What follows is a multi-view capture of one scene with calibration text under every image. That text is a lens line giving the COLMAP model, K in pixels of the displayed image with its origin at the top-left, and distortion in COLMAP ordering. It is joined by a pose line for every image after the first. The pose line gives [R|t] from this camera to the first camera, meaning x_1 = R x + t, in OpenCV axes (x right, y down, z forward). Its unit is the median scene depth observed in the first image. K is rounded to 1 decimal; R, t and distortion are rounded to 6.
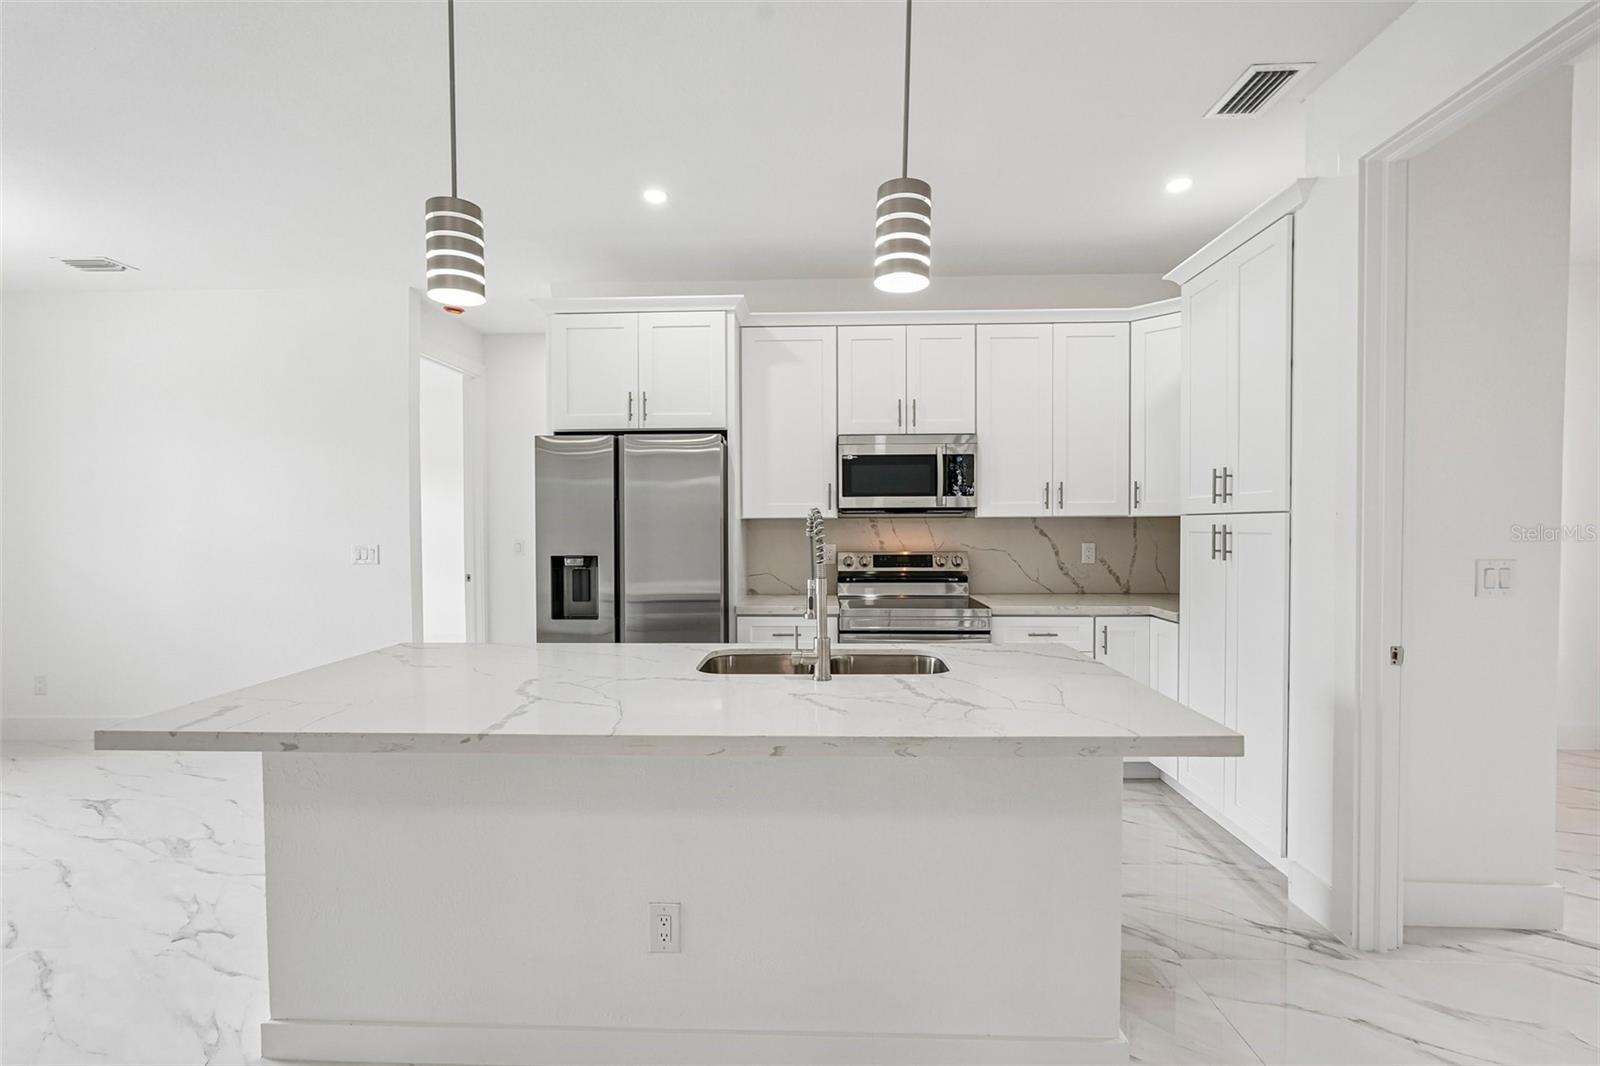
lens RADIAL K [[713.2, 0, 801.9], [0, 713.2, 536.8], [0, 0, 1]] dist [-0.011498, 0.007018]
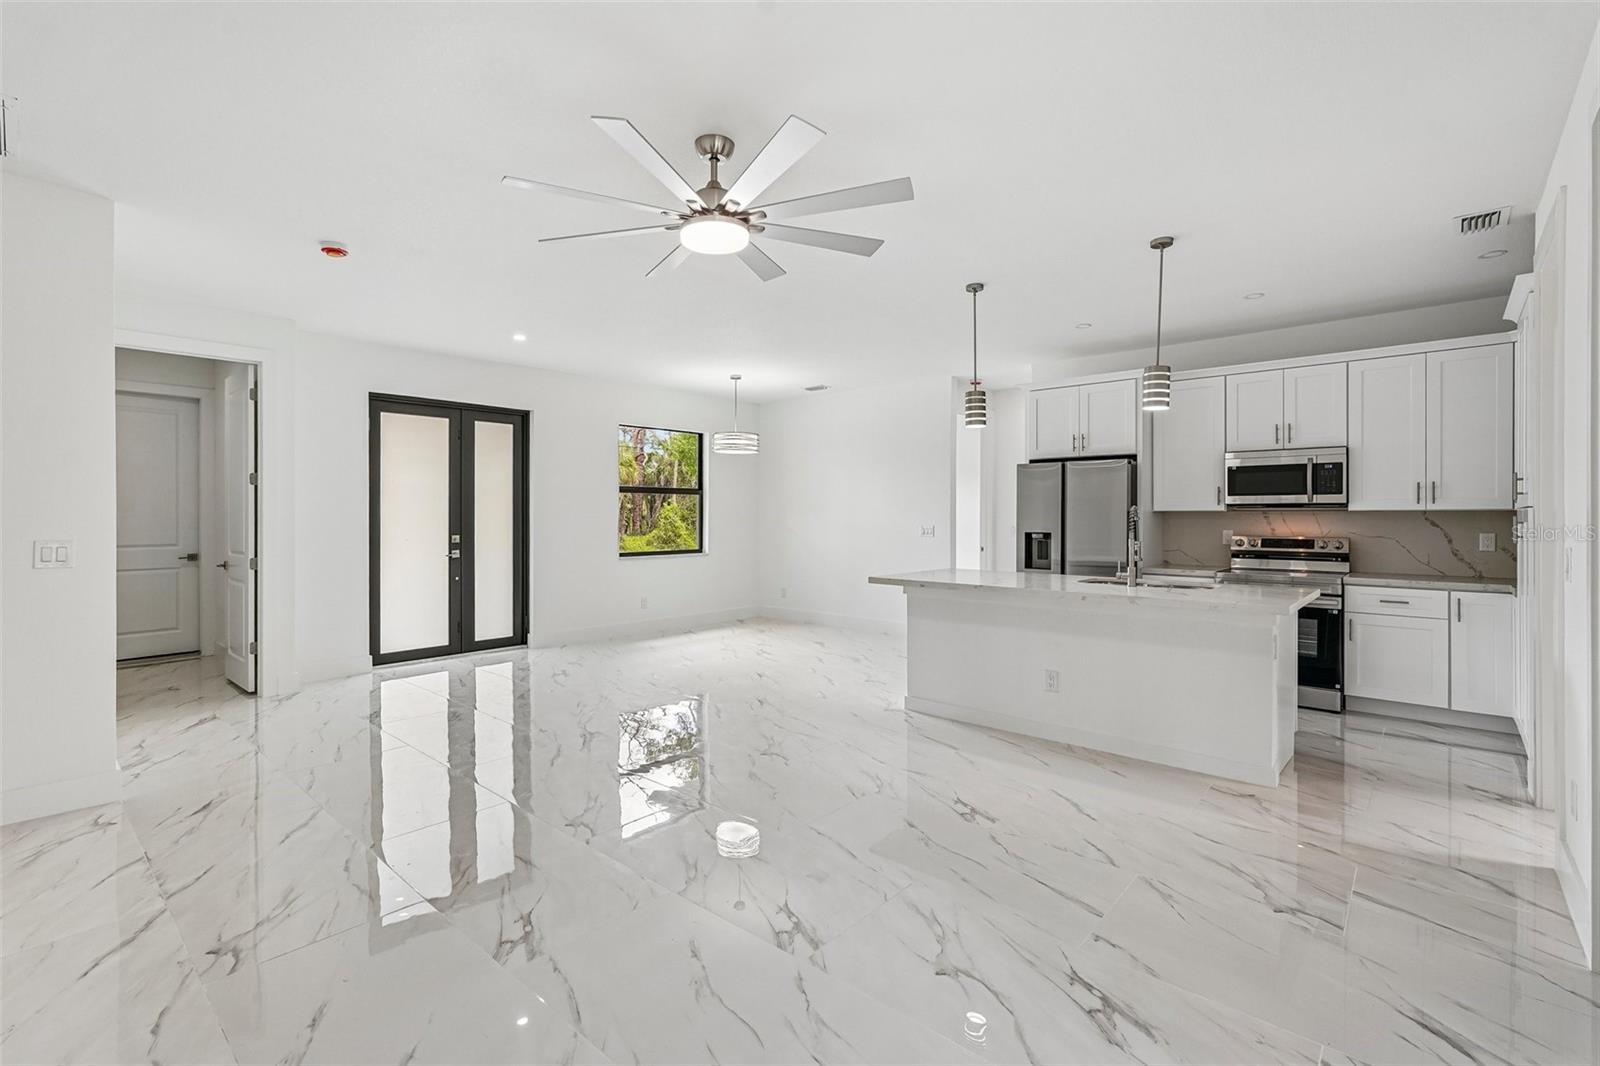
lens RADIAL K [[713.2, 0, 798.9], [0, 713.2, 521.8], [0, 0, 1]] dist [-0.011498, 0.007018]
pose [[0.767506, 0.011925, -0.640931, 0.307737], [-0.017520, 0.999844, -0.002376, 0.013461], [0.640803, 0.013053, 0.767595, -0.627371]]
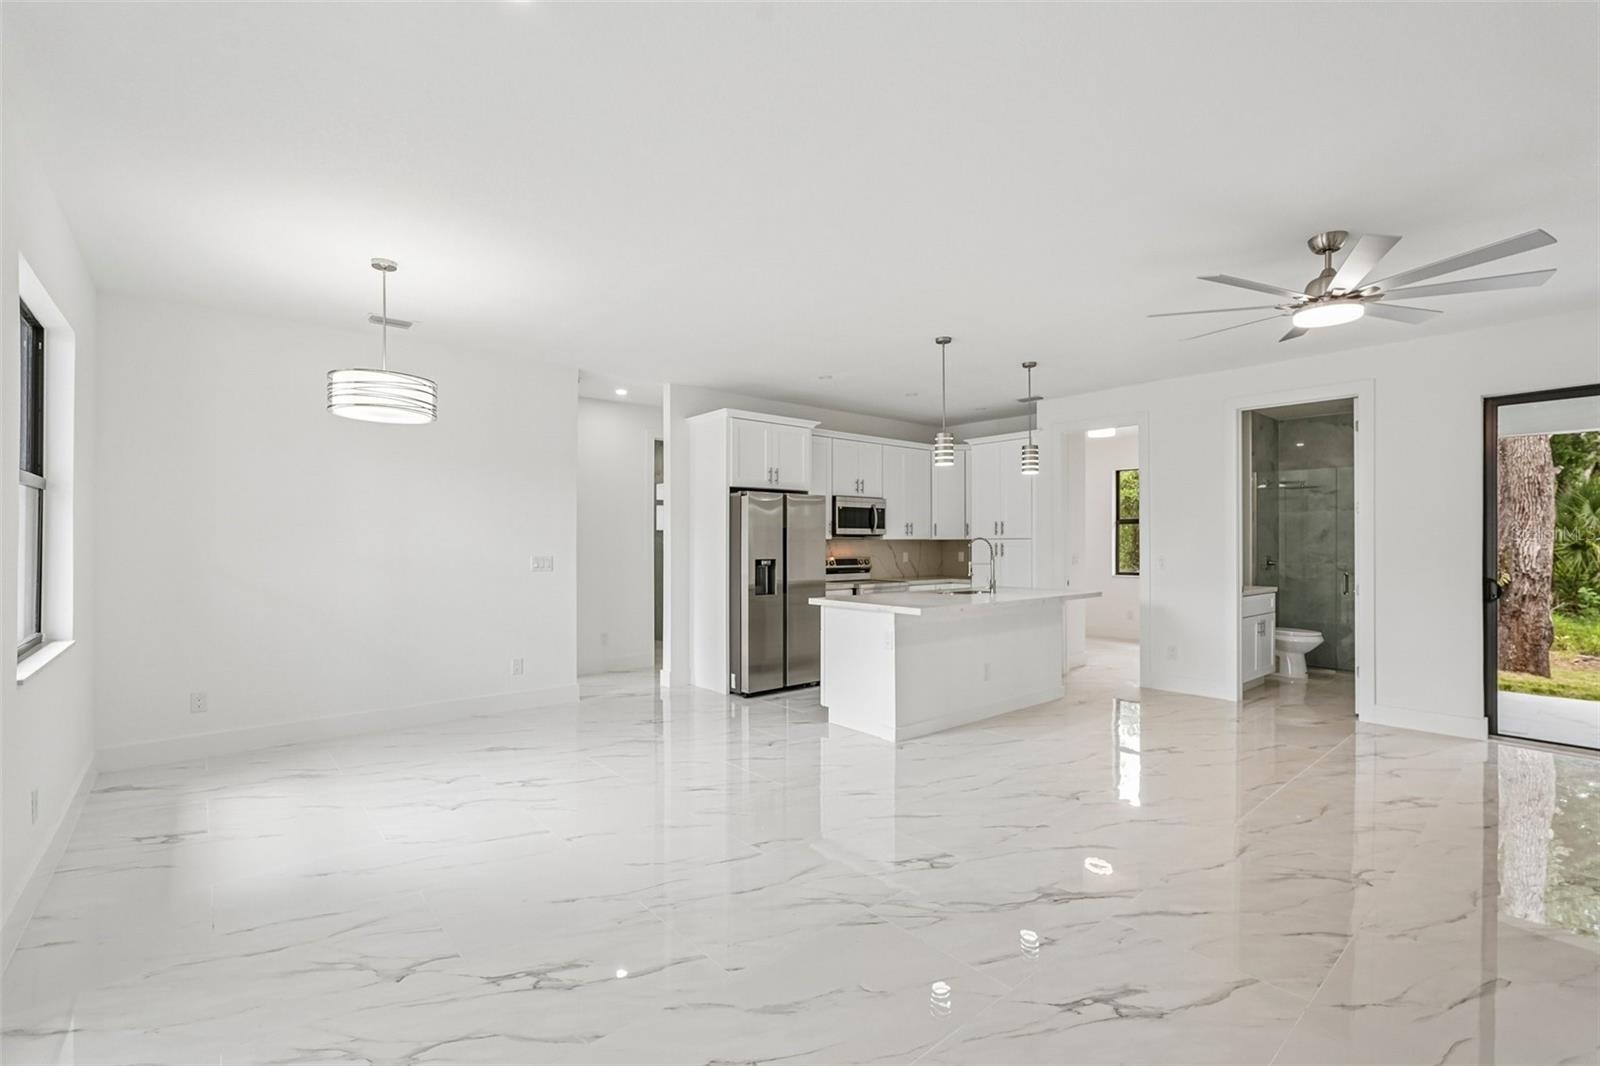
lens RADIAL K [[713.2, 0, 793.5], [0, 713.2, 537.7], [0, 0, 1]] dist [-0.011498, 0.007018]
pose [[0.745271, 0.009376, 0.666696, -1.303803], [0.008910, 0.999672, -0.024019, 0.013938], [-0.666702, 0.023841, 0.744943, -0.340092]]
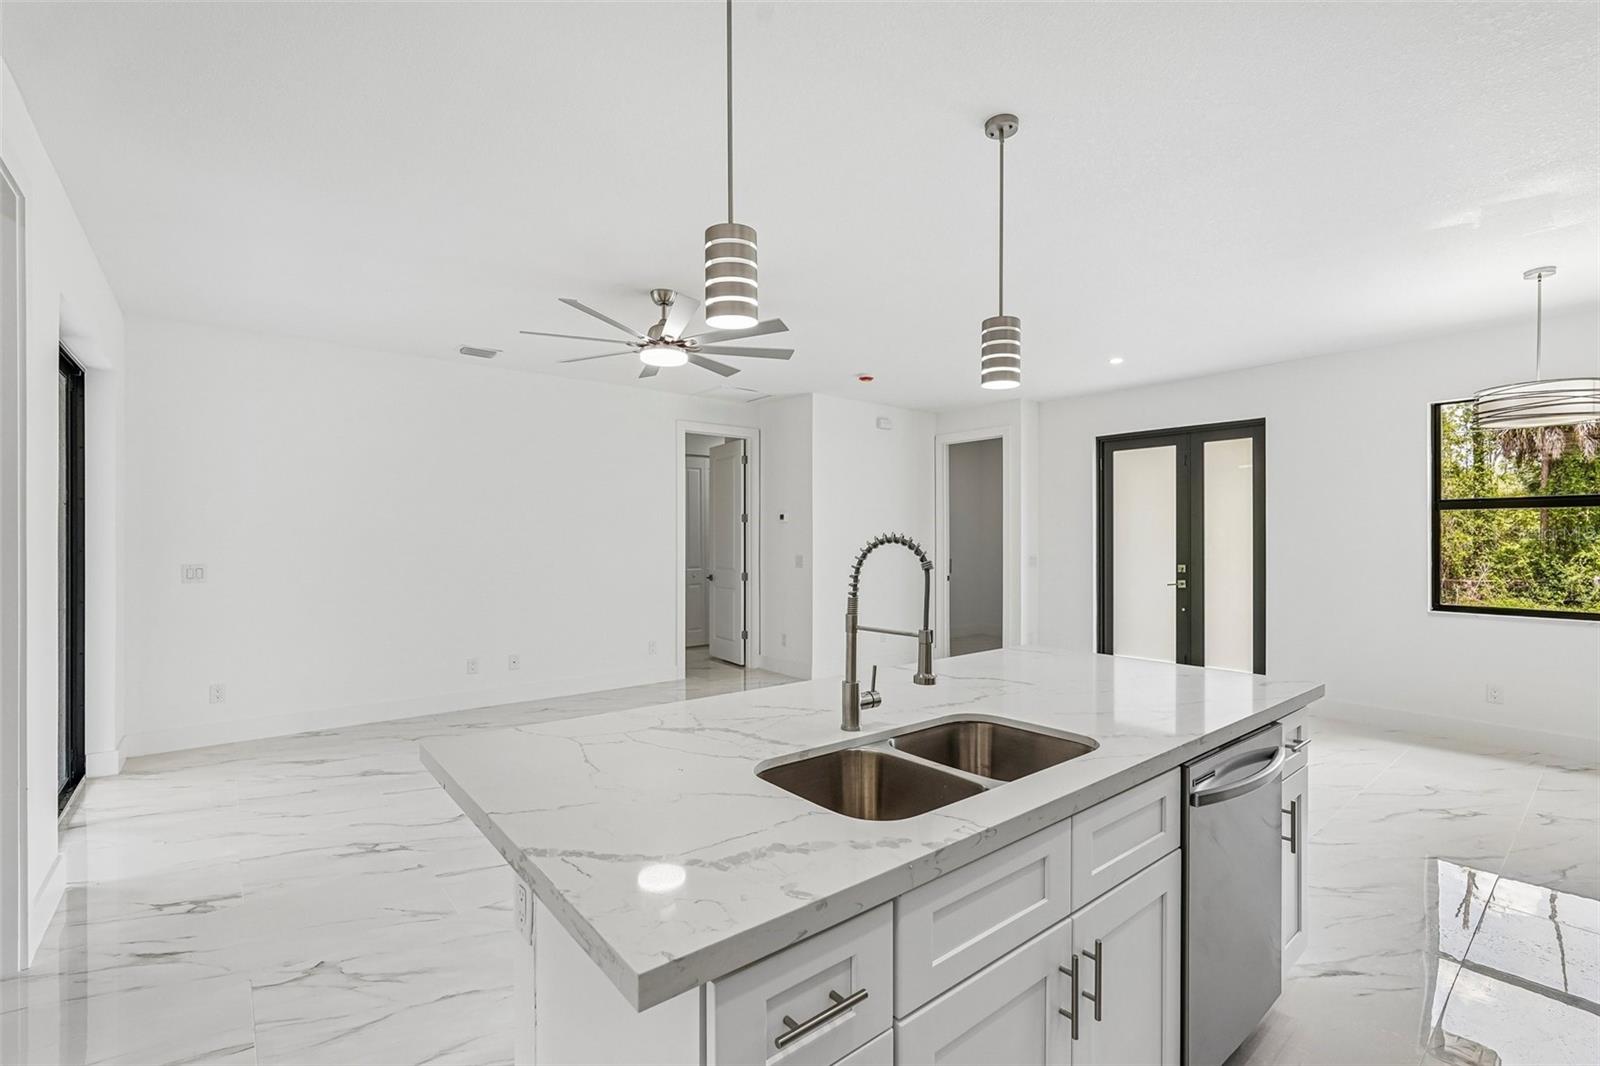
lens RADIAL K [[713.2, 0, 807.7], [0, 713.2, 534.2], [0, 0, 1]] dist [-0.011498, 0.007018]
pose [[-0.748911, 0.001870, -0.662668, 0.323081], [-0.008204, 0.999893, 0.012094, -0.026968], [0.662620, 0.014494, -0.748816, 0.811217]]
